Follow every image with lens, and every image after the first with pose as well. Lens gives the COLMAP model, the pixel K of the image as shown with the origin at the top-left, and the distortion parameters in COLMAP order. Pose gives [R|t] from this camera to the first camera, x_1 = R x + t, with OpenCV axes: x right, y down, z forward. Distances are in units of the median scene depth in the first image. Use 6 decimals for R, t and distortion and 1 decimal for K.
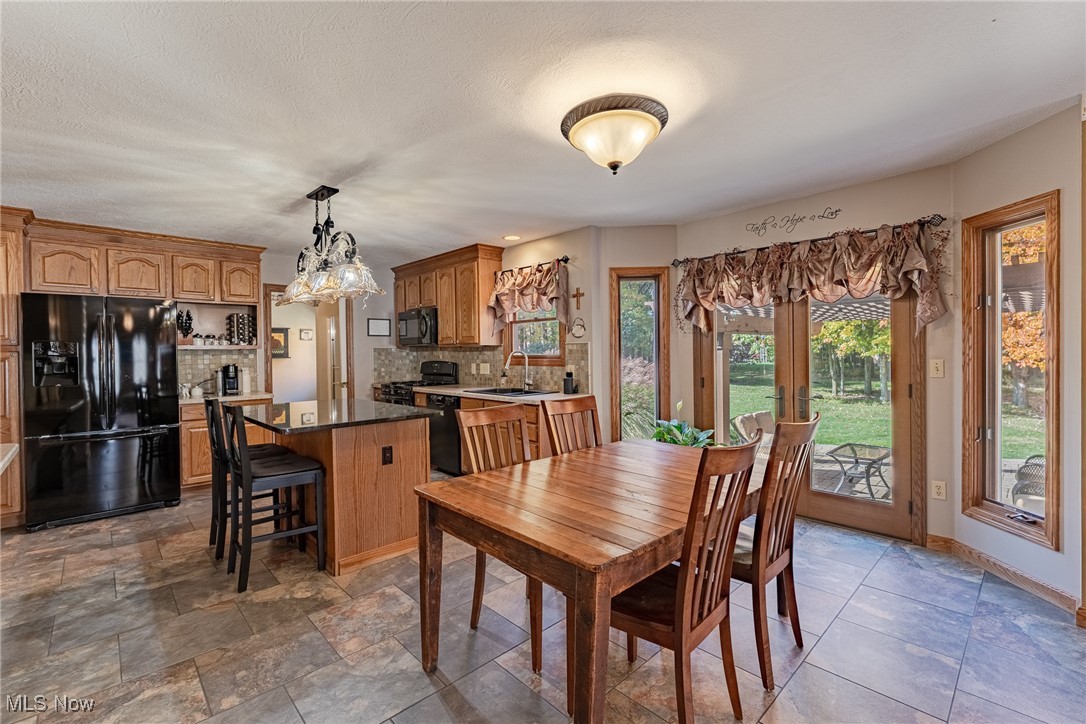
lens RADIAL K [[471.4, 0, 544.3], [0, 471.4, 357.1], [0, 0, 1]] dist [-0.000013, -0.000040]
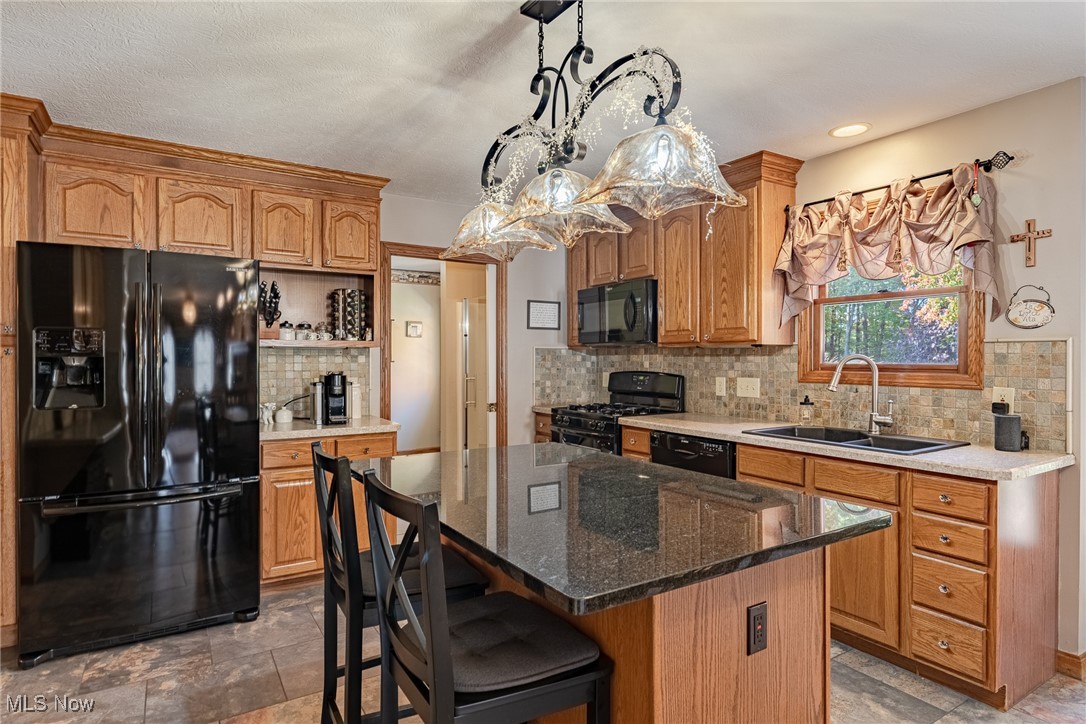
lens RADIAL K [[592.3, 0, 543.0], [0, 592.3, 362.0], [0, 0, 1]] dist [0.000460, -0.000487]
pose [[0.980015, 0.014411, -0.198401, -0.271218], [-0.014980, 0.999887, -0.001366, -0.000571], [0.198359, 0.004311, 0.980120, 0.331929]]
